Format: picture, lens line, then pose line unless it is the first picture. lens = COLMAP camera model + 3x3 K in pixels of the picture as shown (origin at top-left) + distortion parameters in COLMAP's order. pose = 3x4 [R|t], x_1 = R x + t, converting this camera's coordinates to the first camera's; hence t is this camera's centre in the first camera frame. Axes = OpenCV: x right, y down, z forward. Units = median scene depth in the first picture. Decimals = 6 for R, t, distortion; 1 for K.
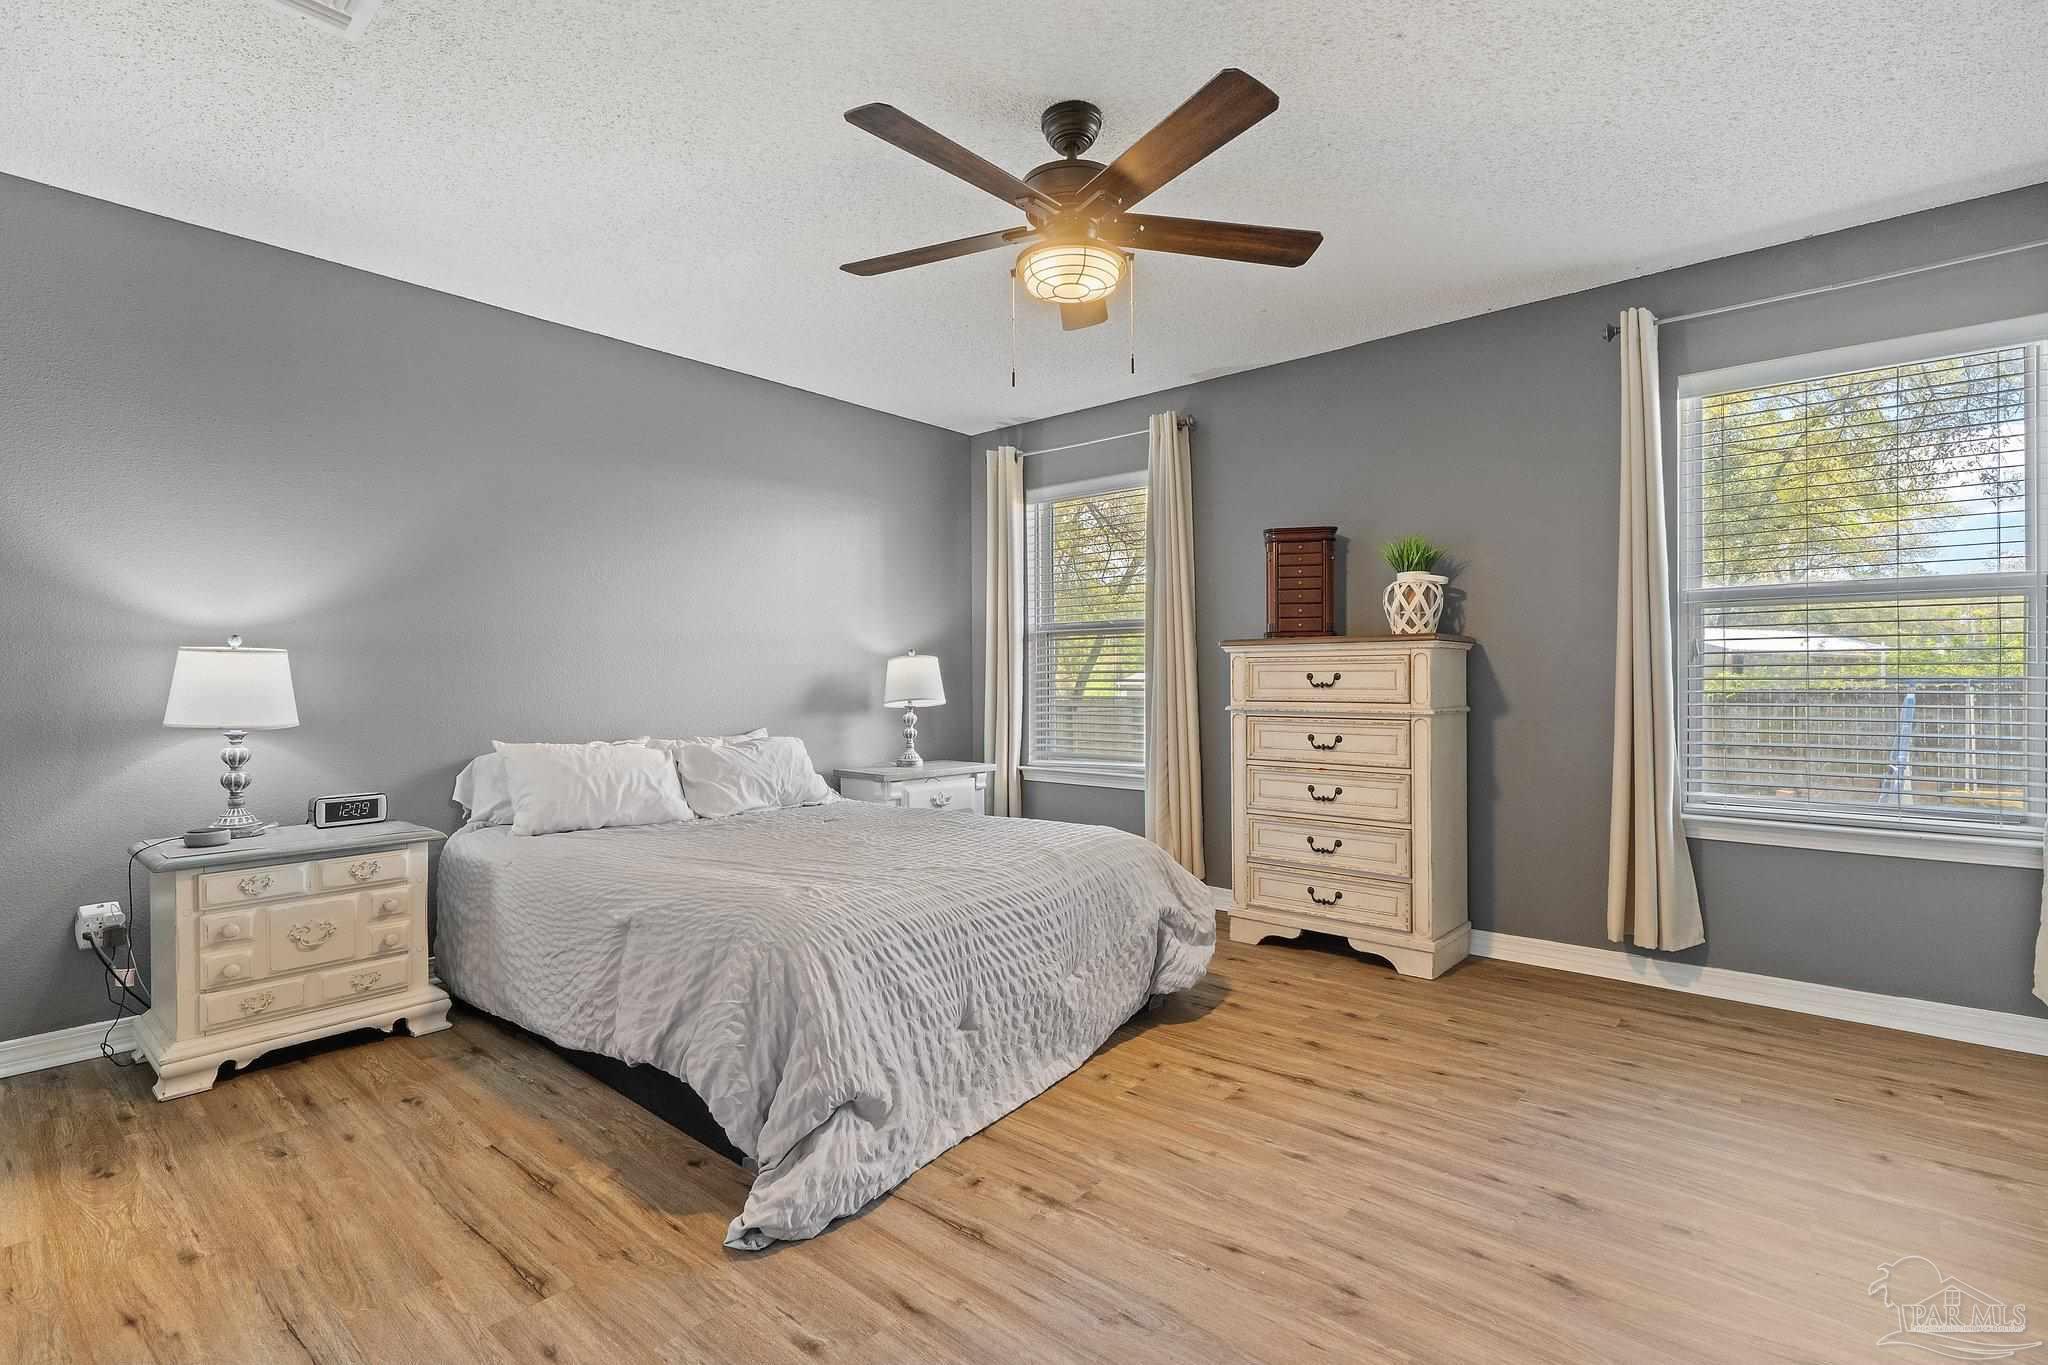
lens RADIAL K [[933.2, 0, 1024.0], [0, 933.2, 682.5], [0, 0, 1]] dist [-0.003547, -0.000737]
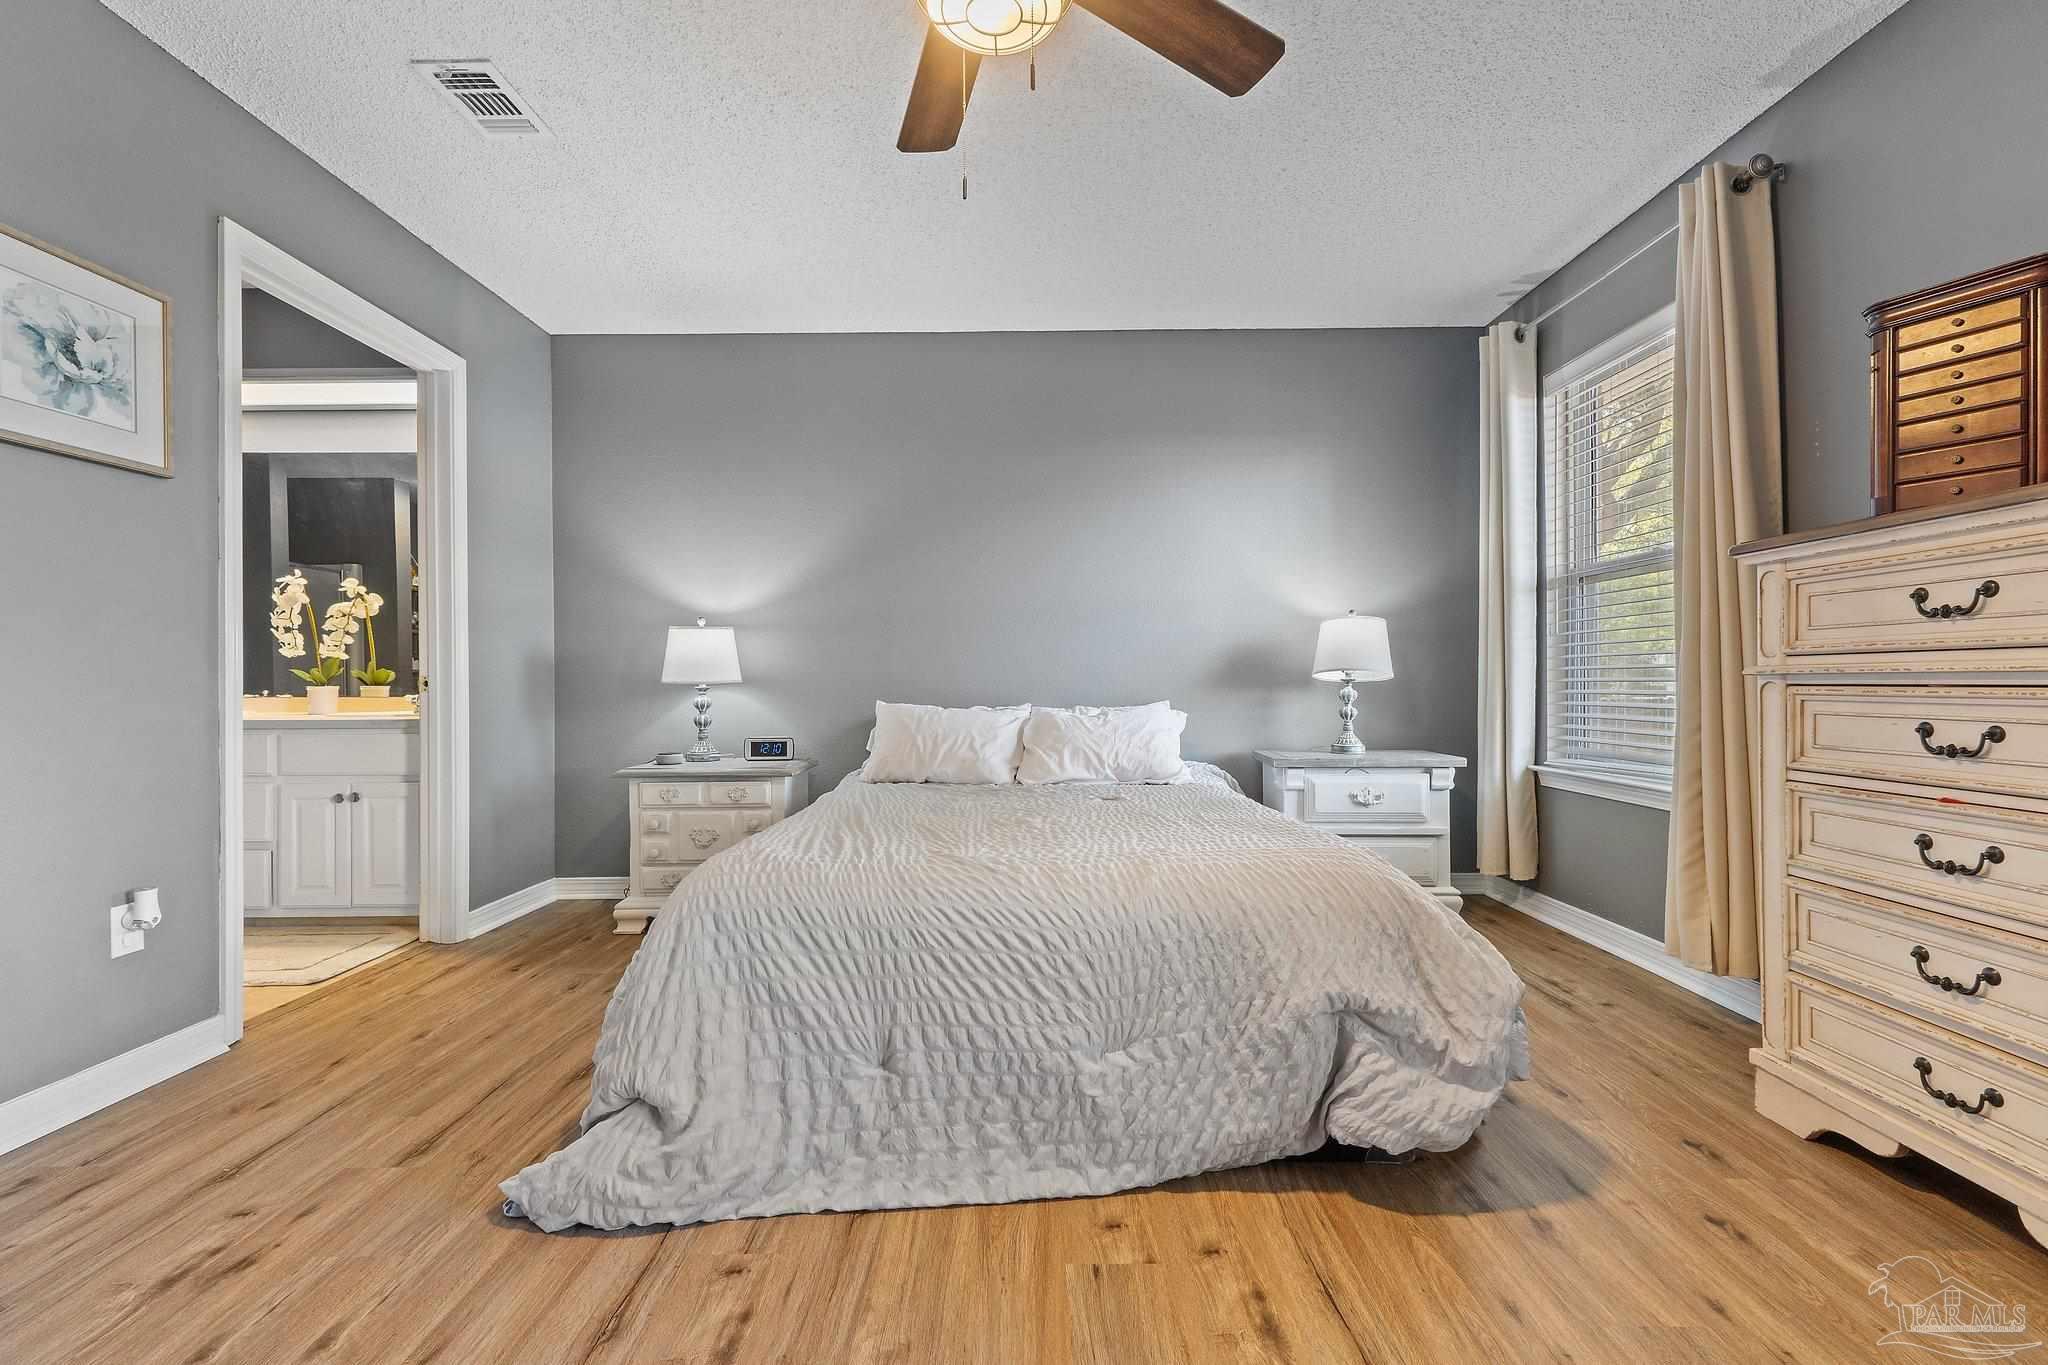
lens RADIAL K [[852.7, 0, 1022.0], [0, 852.7, 680.8], [0, 0, 1]] dist [0.007110, -0.000111]
pose [[0.655977, -0.001405, -0.754780, 0.397205], [0.002157, 0.999998, 0.000013, 0.040621], [0.754778, -0.001637, 0.655978, 0.464835]]
